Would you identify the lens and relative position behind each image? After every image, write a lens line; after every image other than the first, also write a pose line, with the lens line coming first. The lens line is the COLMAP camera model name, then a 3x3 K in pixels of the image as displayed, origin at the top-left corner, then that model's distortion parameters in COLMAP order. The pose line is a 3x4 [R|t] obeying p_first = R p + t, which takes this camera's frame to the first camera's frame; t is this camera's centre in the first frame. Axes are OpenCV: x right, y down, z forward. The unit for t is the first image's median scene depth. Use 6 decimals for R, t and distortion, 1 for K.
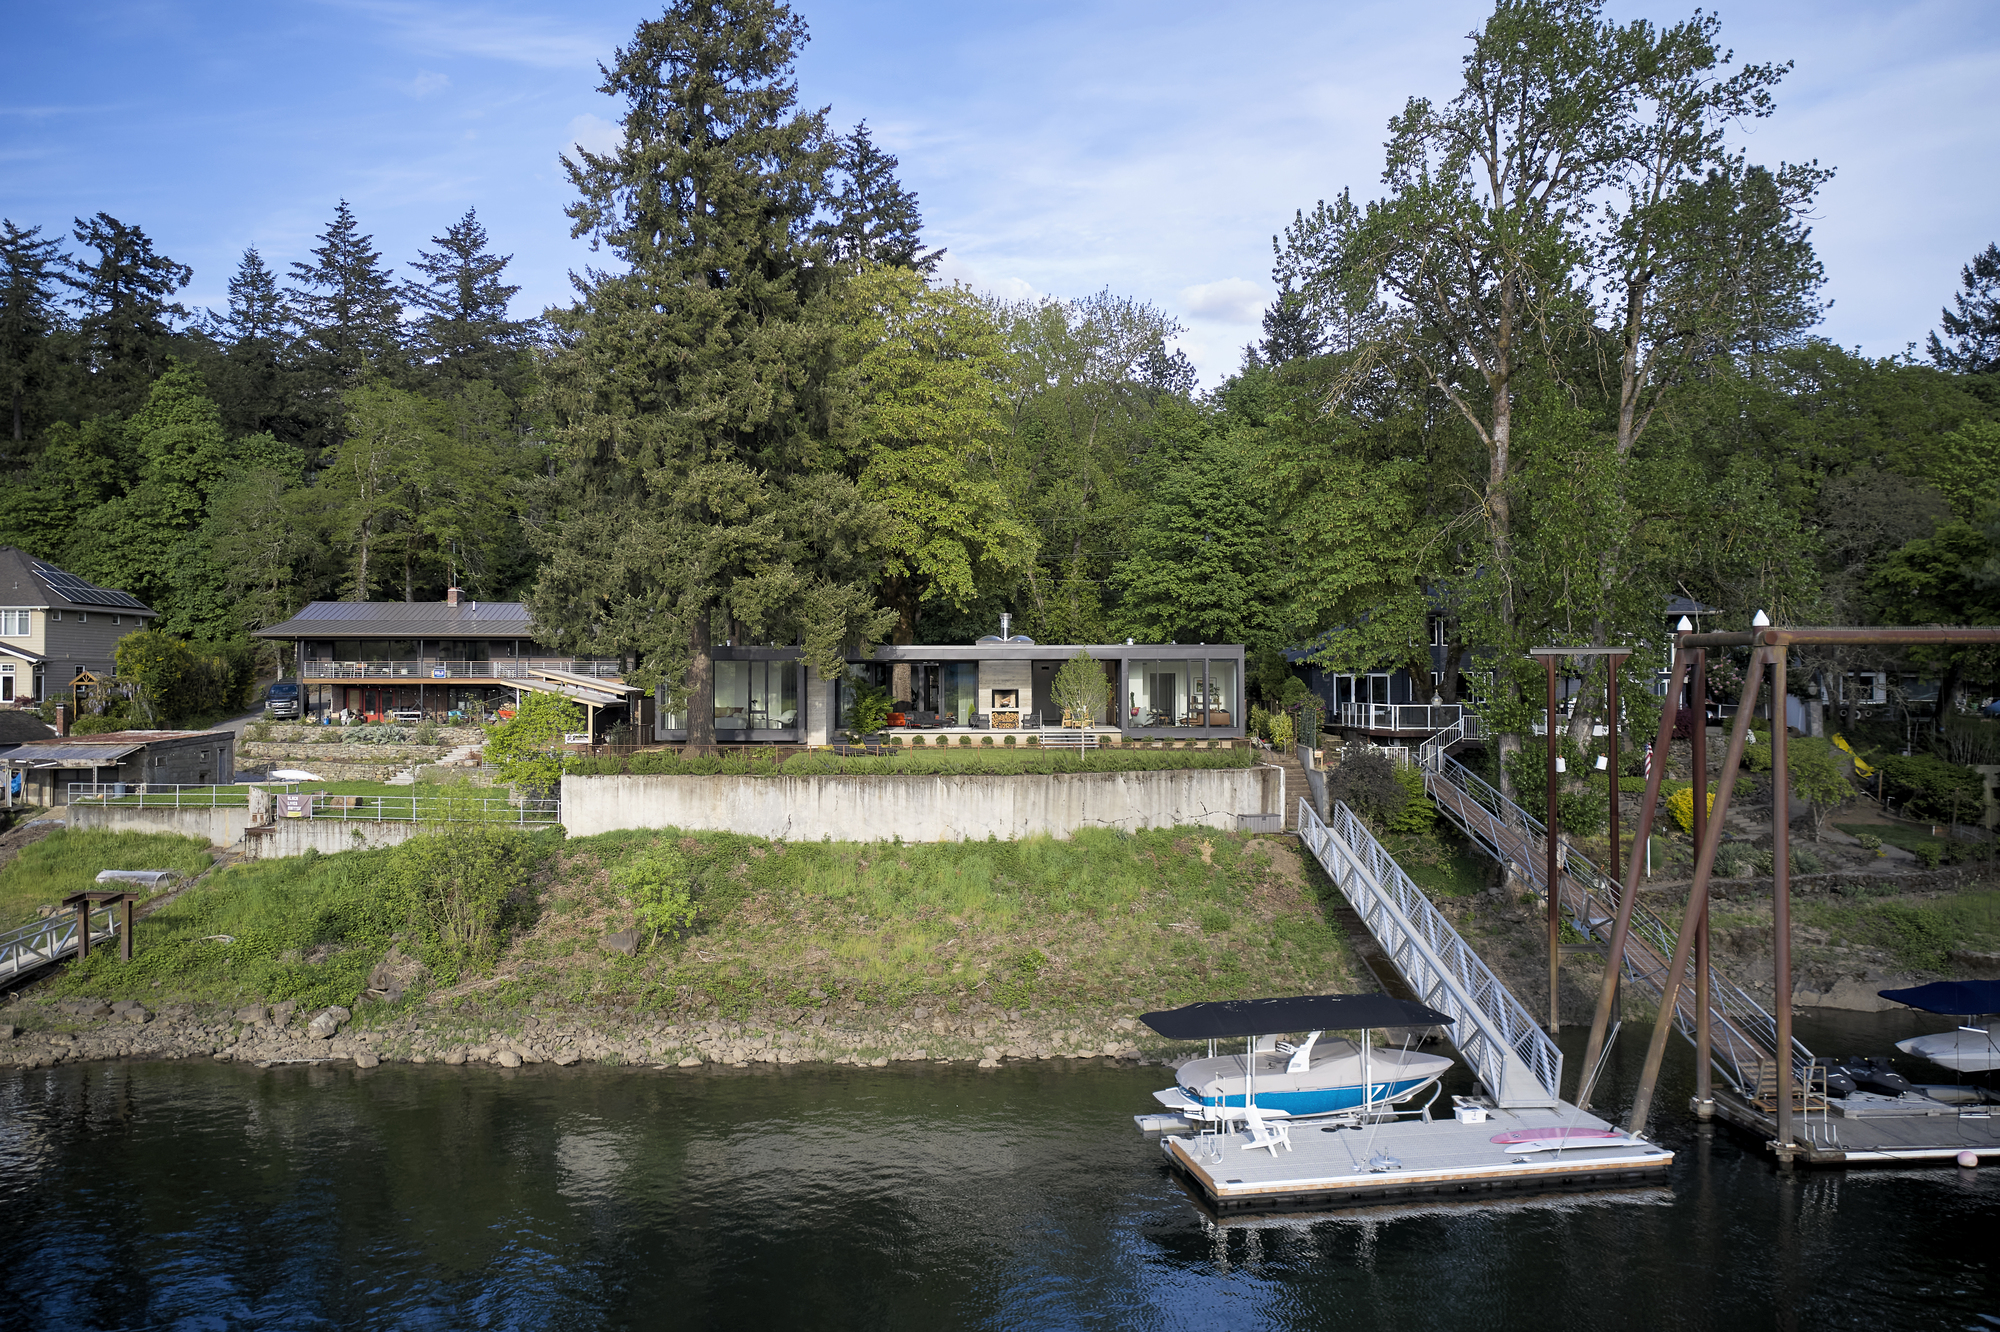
lens RADIAL K [[1571.1, 0, 1000.0], [0, 1571.1, 666.0], [0, 0, 1]] dist [0.001631, 0.001505]
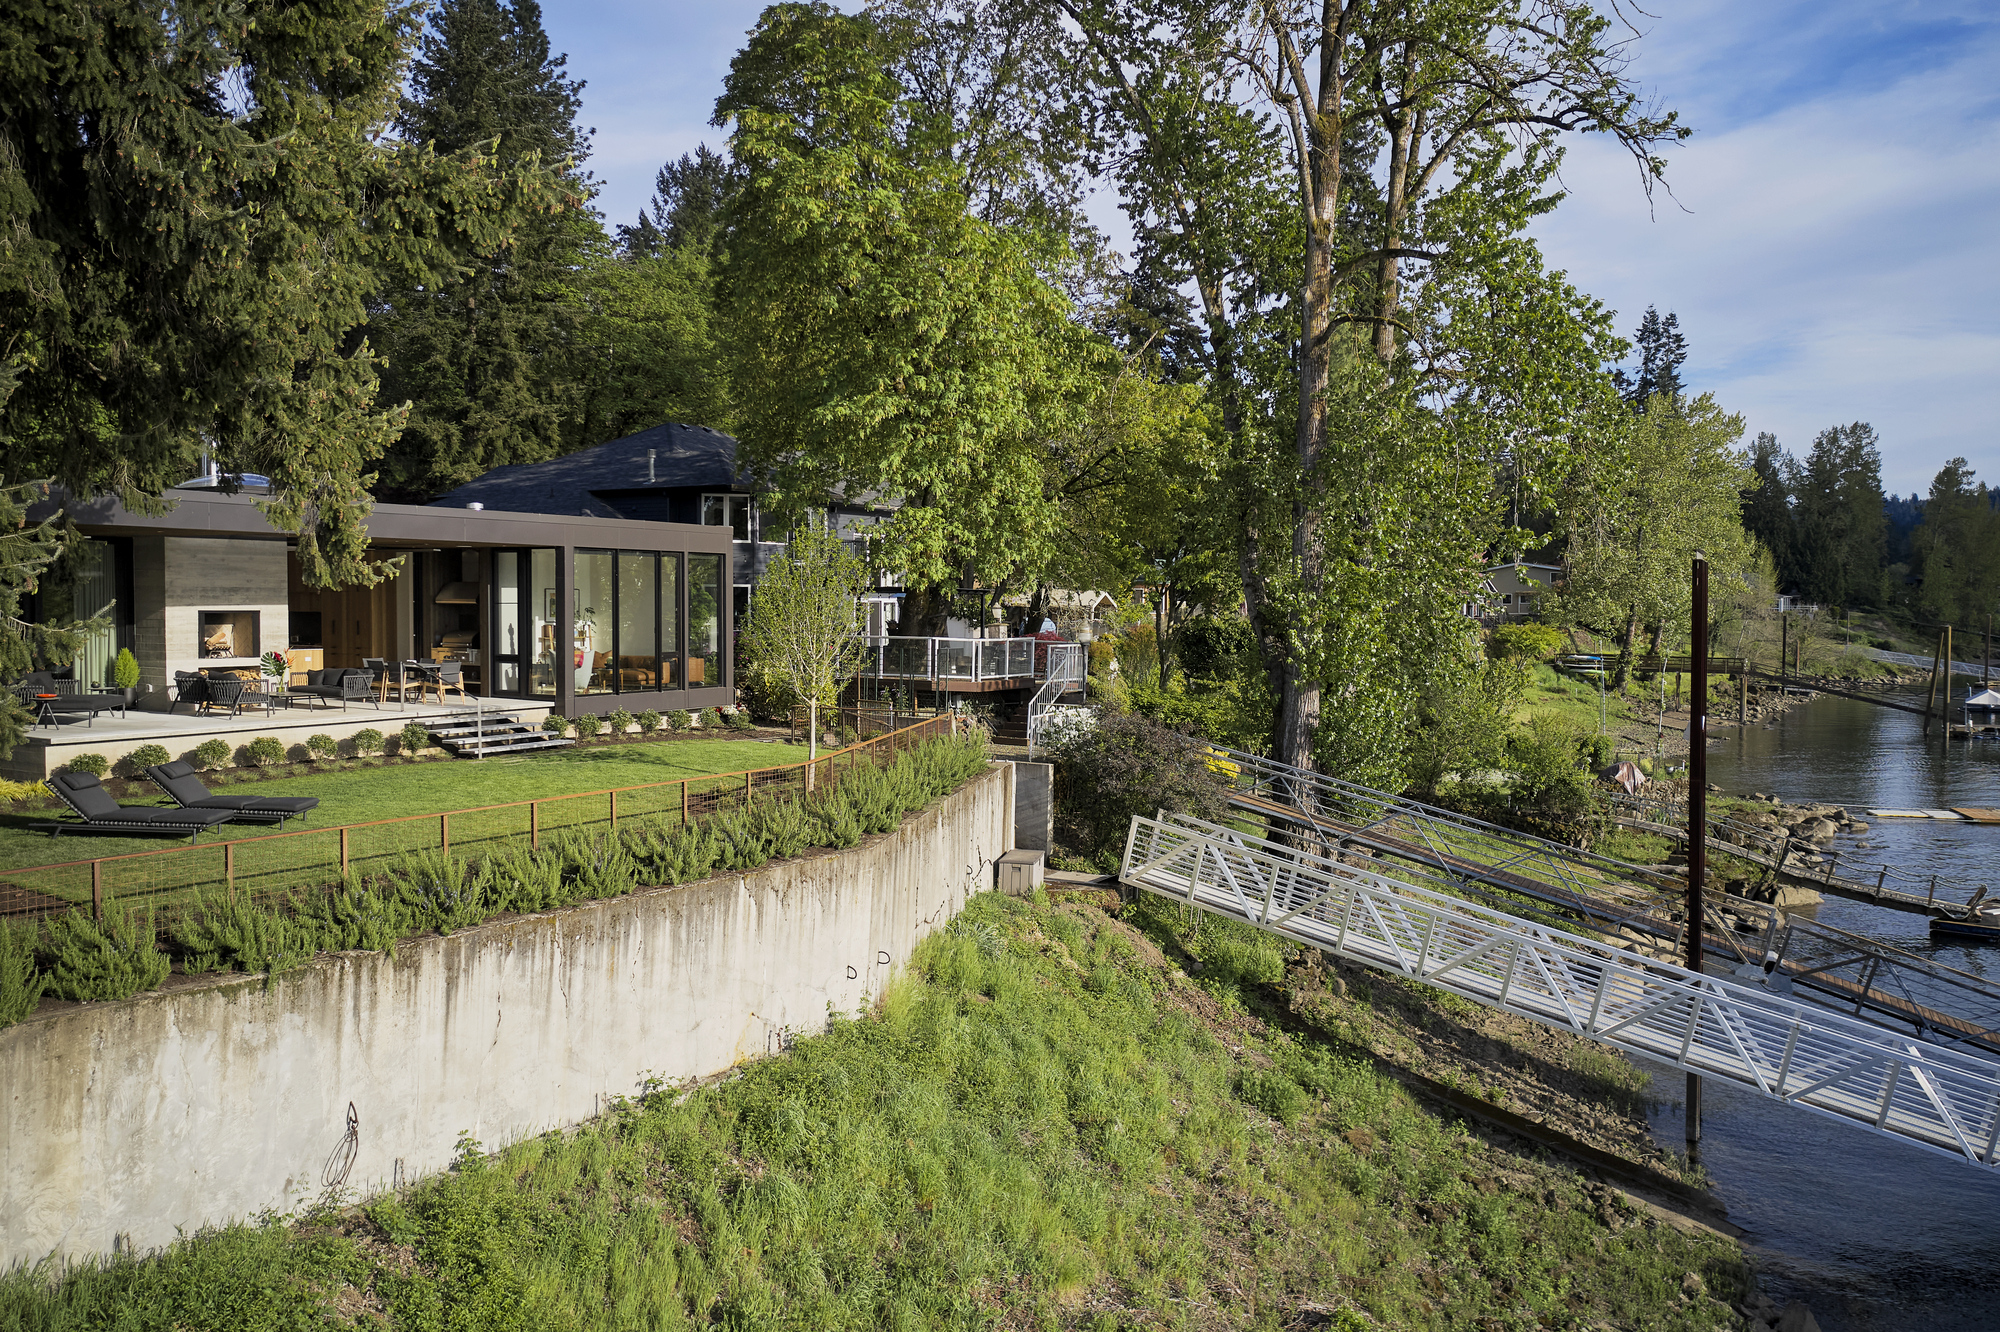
lens RADIAL K [[1571.1, 0, 1000.0], [0, 1571.1, 666.0], [0, 0, 1]] dist [0.001631, 0.001505]
pose [[0.391387, -0.012199, 0.920145, -0.258981], [-0.040748, 0.998702, 0.030573, 0.007921], [-0.919324, -0.049460, 0.390381, 0.629569]]
